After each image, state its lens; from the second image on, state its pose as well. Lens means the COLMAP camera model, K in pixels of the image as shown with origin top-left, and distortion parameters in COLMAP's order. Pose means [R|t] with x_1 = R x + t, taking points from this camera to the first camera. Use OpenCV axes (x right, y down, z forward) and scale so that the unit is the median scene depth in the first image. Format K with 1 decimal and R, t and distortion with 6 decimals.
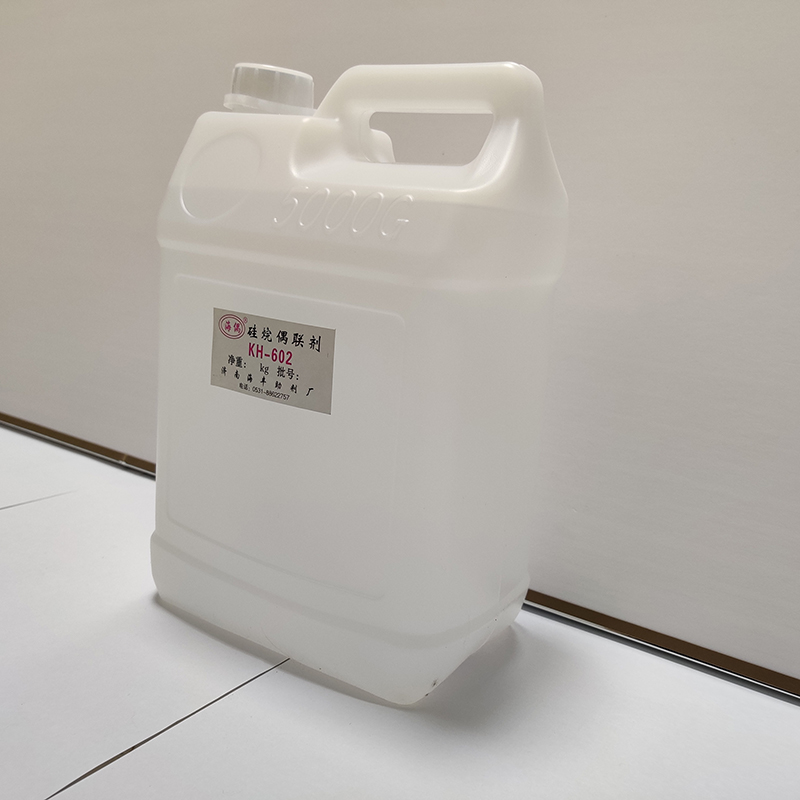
lens RADIAL K [[797.6, 0, 375.7], [0, 797.6, 406.2], [0, 0, 1]] dist [0.079174, 0.000000]
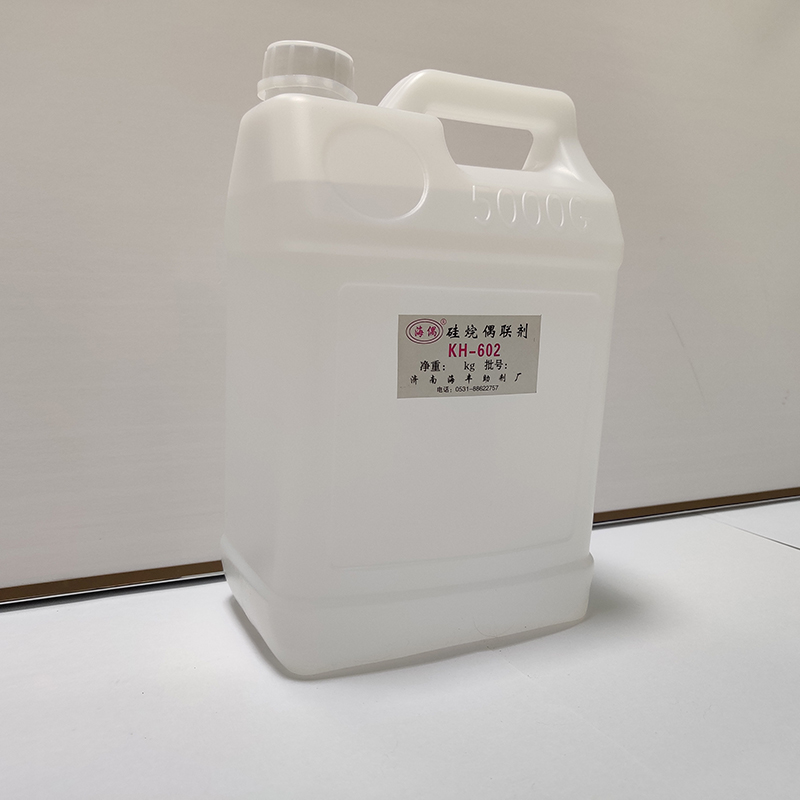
lens RADIAL K [[822.7, 0, 401.9], [0, 822.7, 404.1], [0, 0, 1]] dist [0.068200, 0.000000]
pose [[0.509808, -0.207830, 0.834807, -1.071266], [0.196654, 0.972841, 0.122100, -0.145154], [-0.837510, 0.101921, 0.536833, 0.519742]]
